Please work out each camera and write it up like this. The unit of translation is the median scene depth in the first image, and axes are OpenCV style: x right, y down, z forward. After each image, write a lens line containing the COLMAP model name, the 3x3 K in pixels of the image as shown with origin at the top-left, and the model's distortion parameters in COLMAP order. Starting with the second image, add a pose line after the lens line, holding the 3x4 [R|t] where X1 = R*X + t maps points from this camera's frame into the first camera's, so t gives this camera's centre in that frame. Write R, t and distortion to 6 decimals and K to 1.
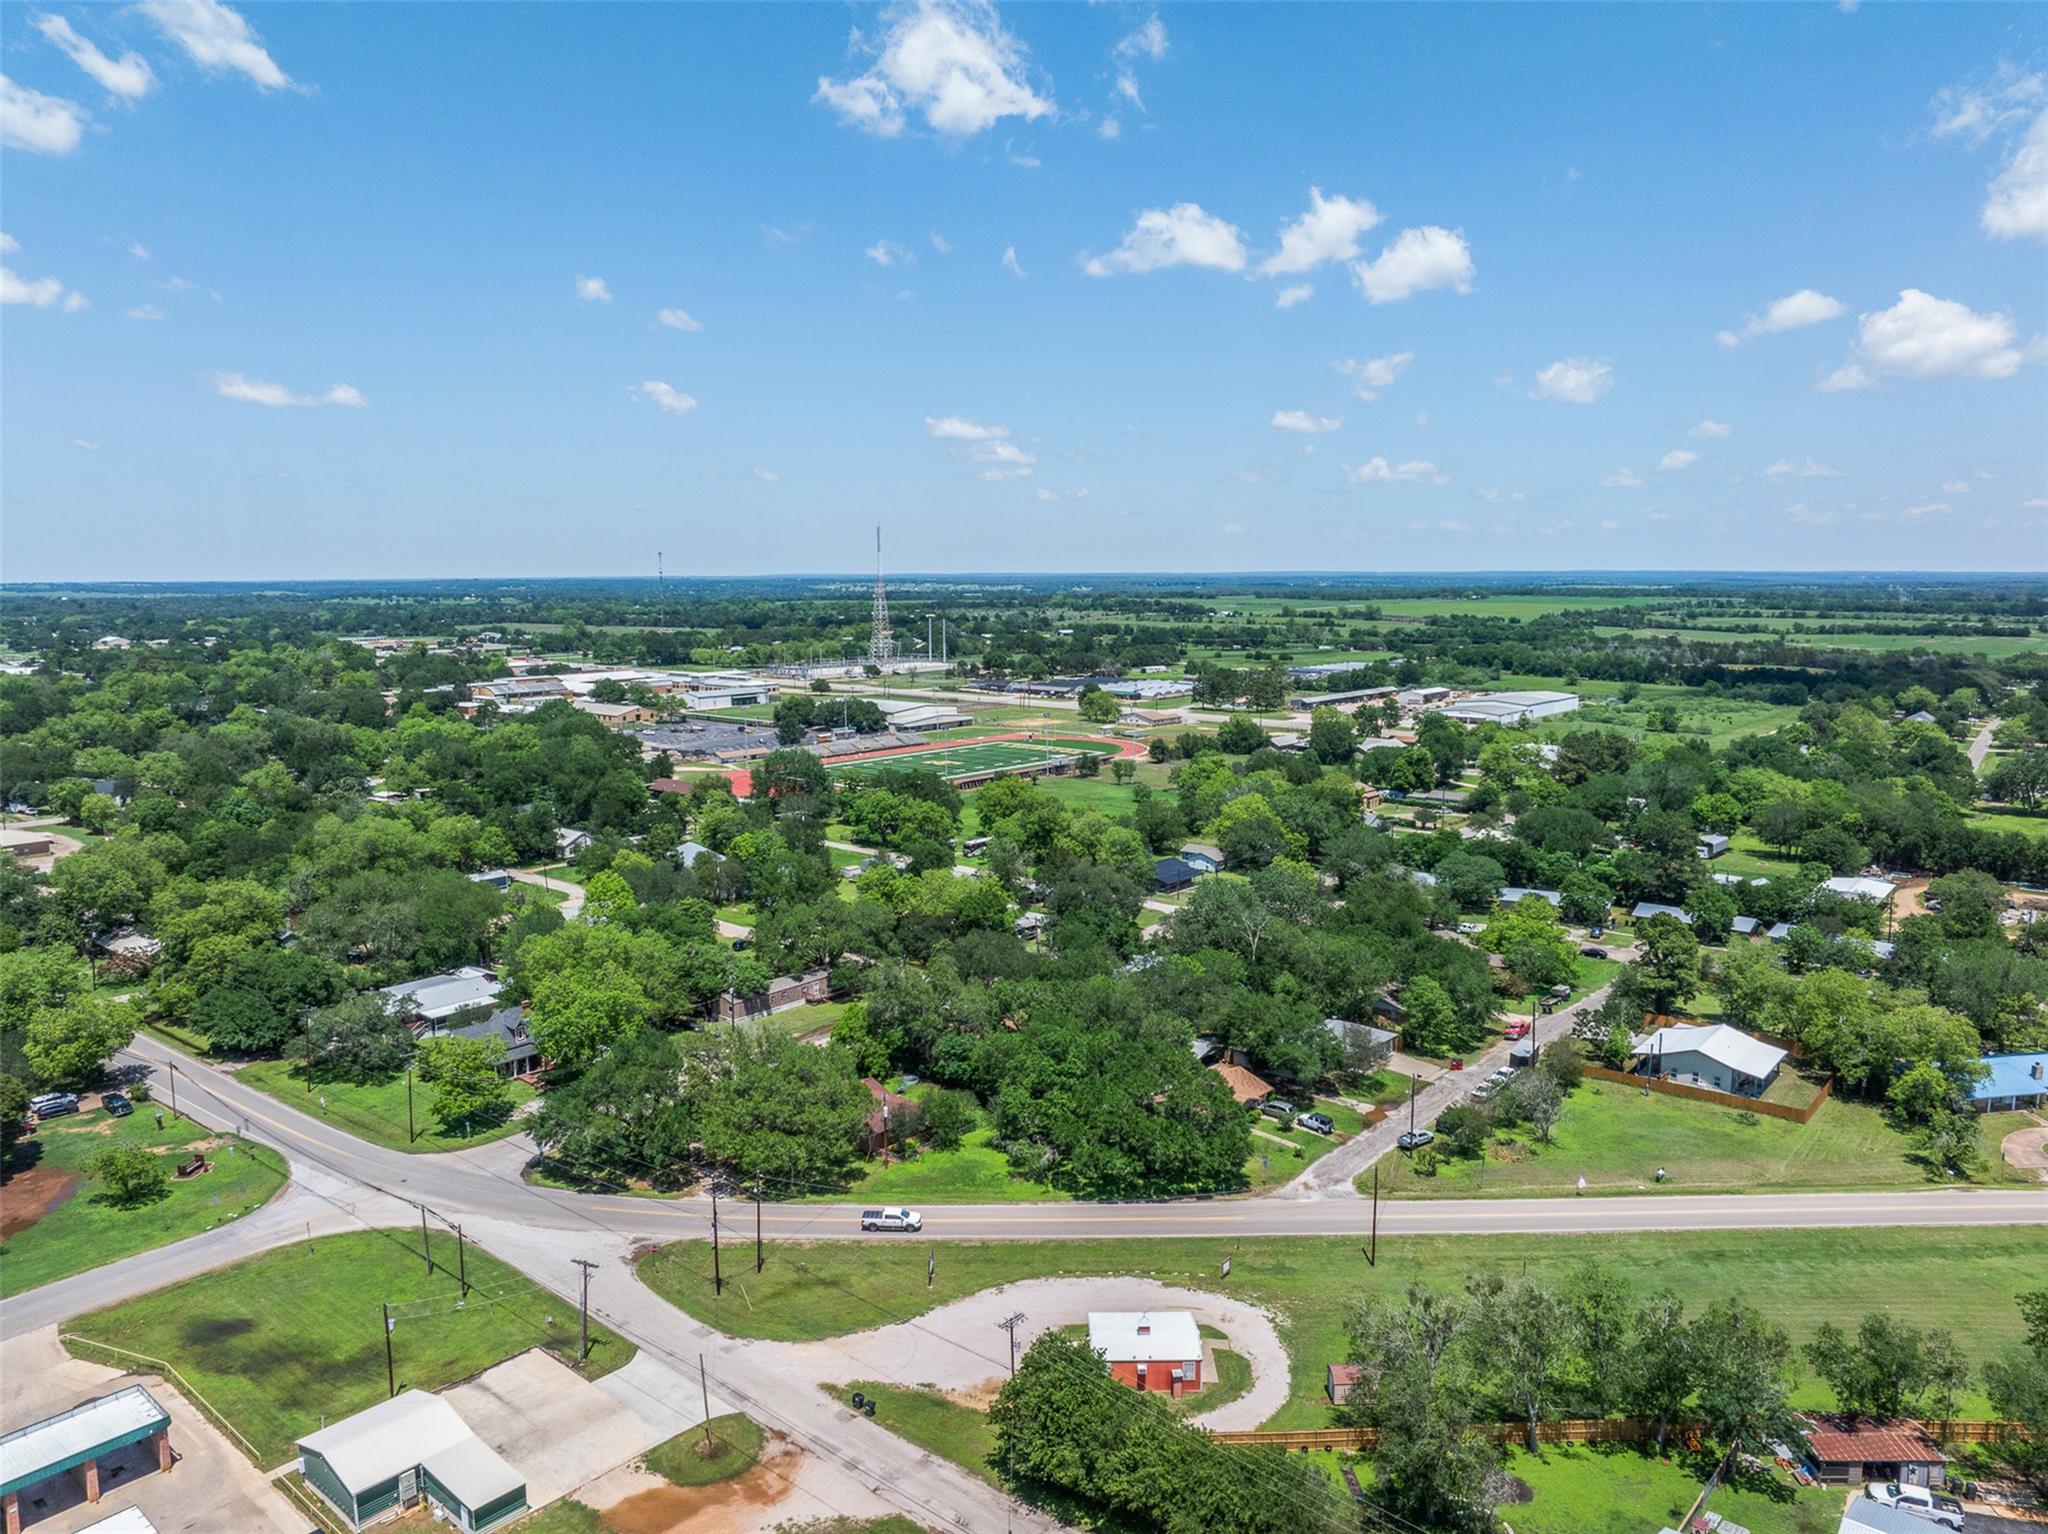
lens RADIAL K [[1439.8, 0, 1024.0], [0, 1439.8, 767.0], [0, 0, 1]] dist [-0.036198, 0.003741]
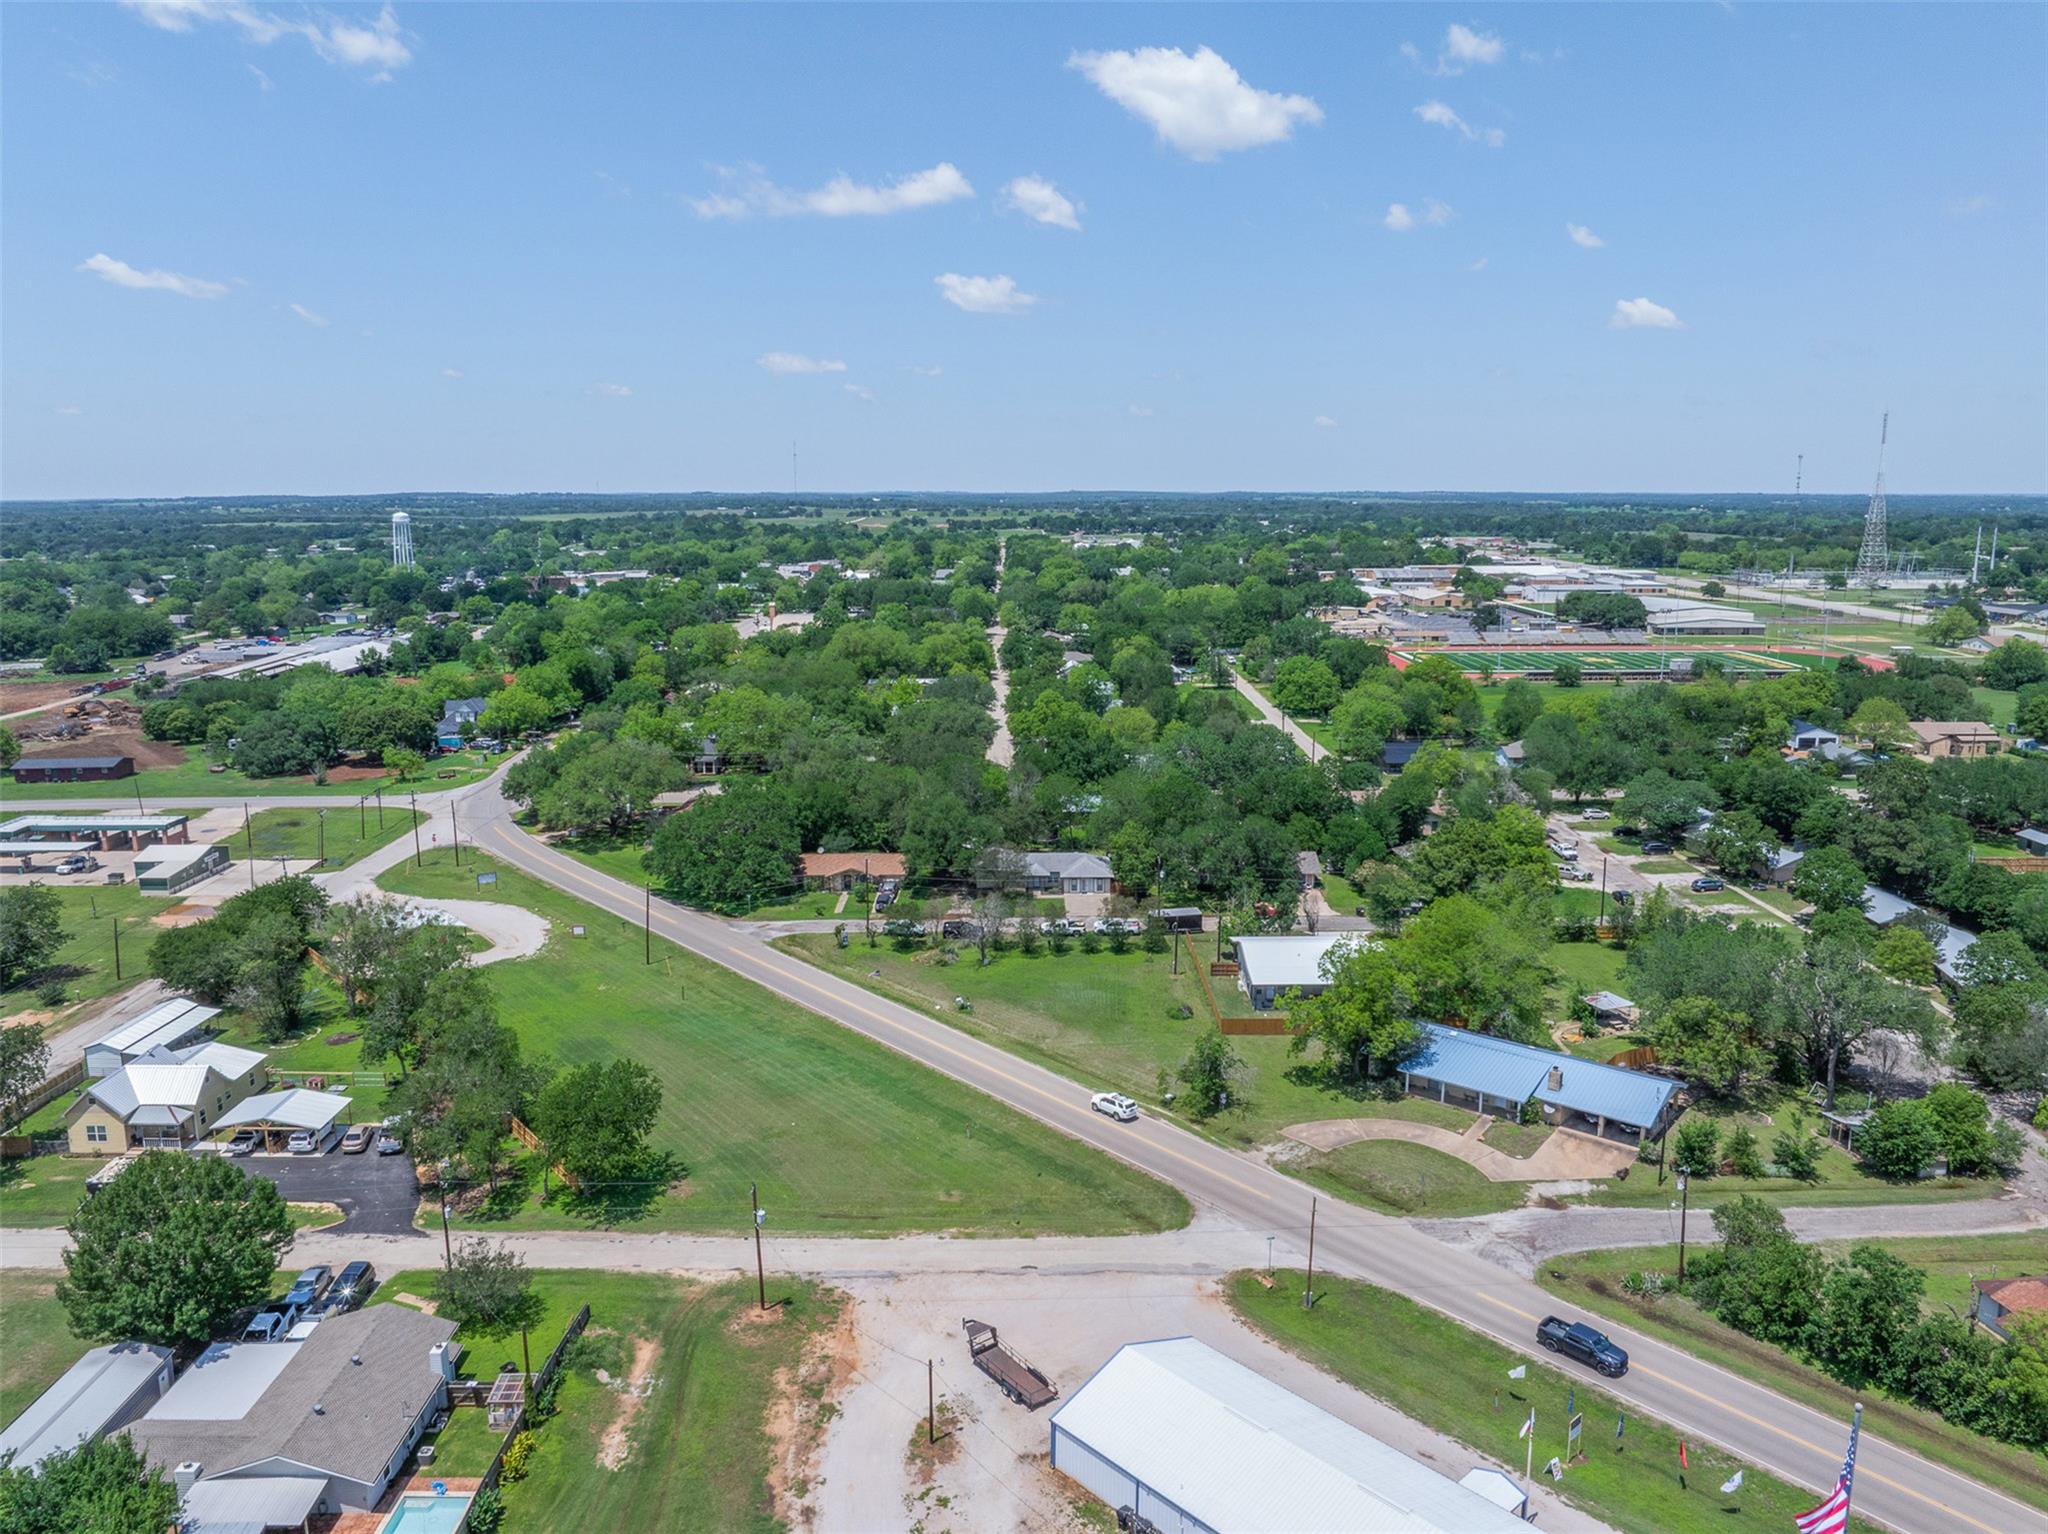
lens RADIAL K [[1439.8, 0, 1024.0], [0, 1439.8, 767.0], [0, 0, 1]] dist [-0.036198, 0.003741]
pose [[0.650953, 0.144553, -0.745228, 1.177218], [-0.100977, 0.989467, 0.103725, 0.019528], [0.752372, 0.007730, 0.658693, 0.378713]]
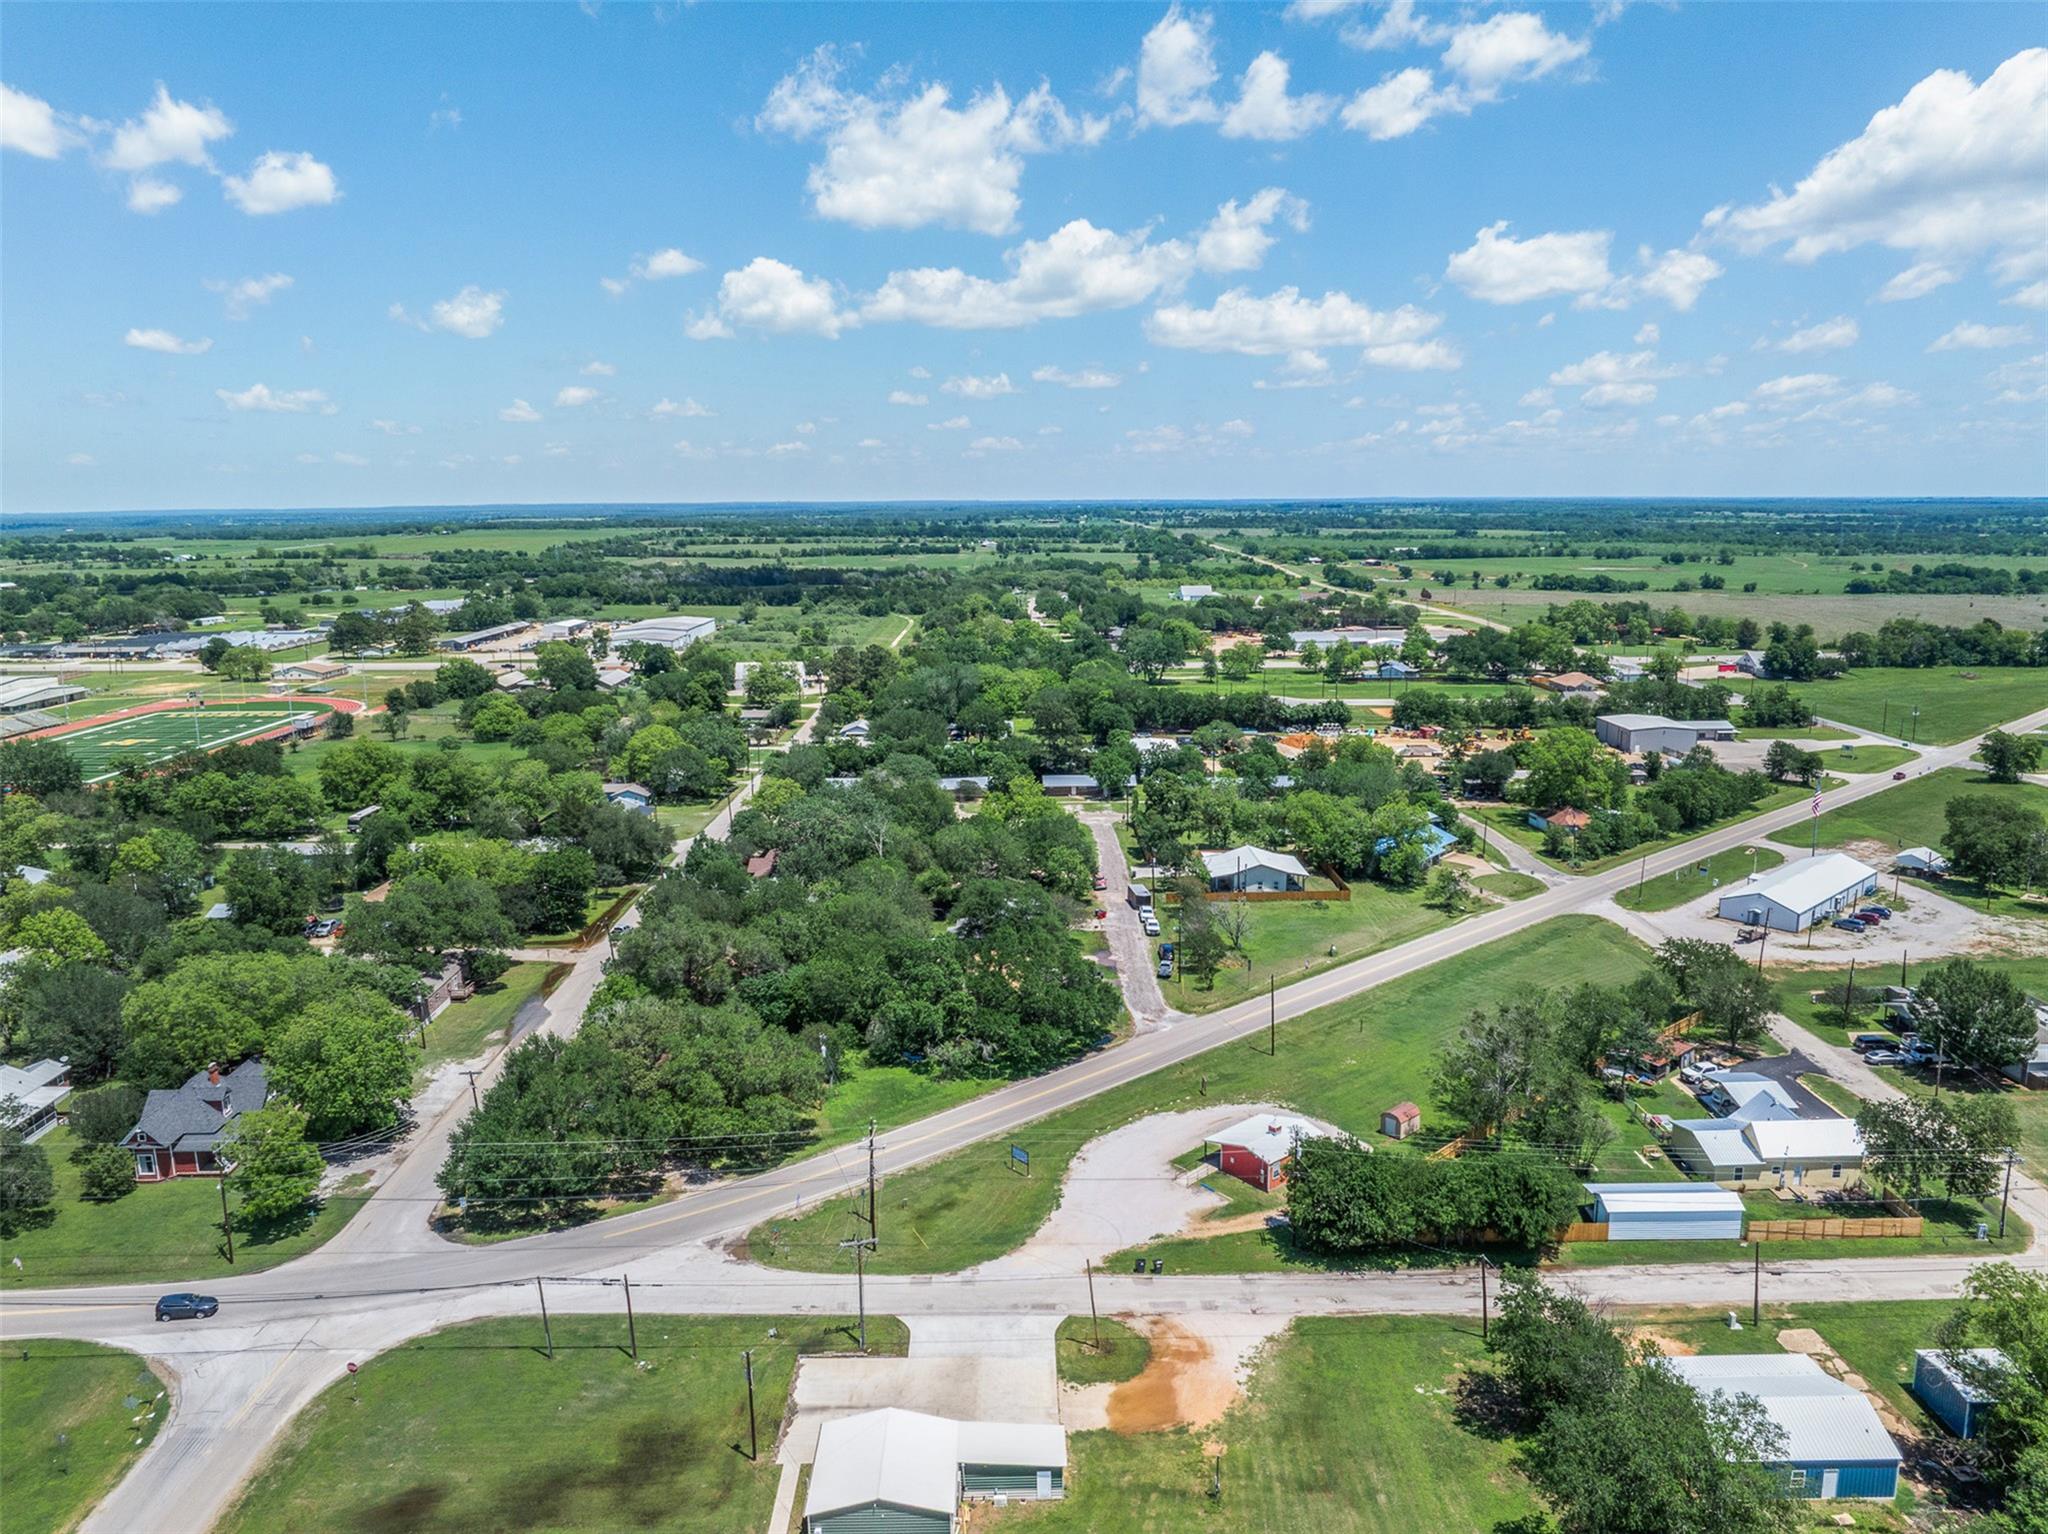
lens RADIAL K [[1443.0, 0, 1021.0], [0, 1443.0, 678.7], [0, 0, 1]] dist [0.005068, -0.079584]
pose [[0.754609, -0.084854, 0.650665, -0.617753], [0.095290, 0.995263, 0.019281, -0.018813], [-0.649219, 0.047452, 0.759120, 0.154878]]
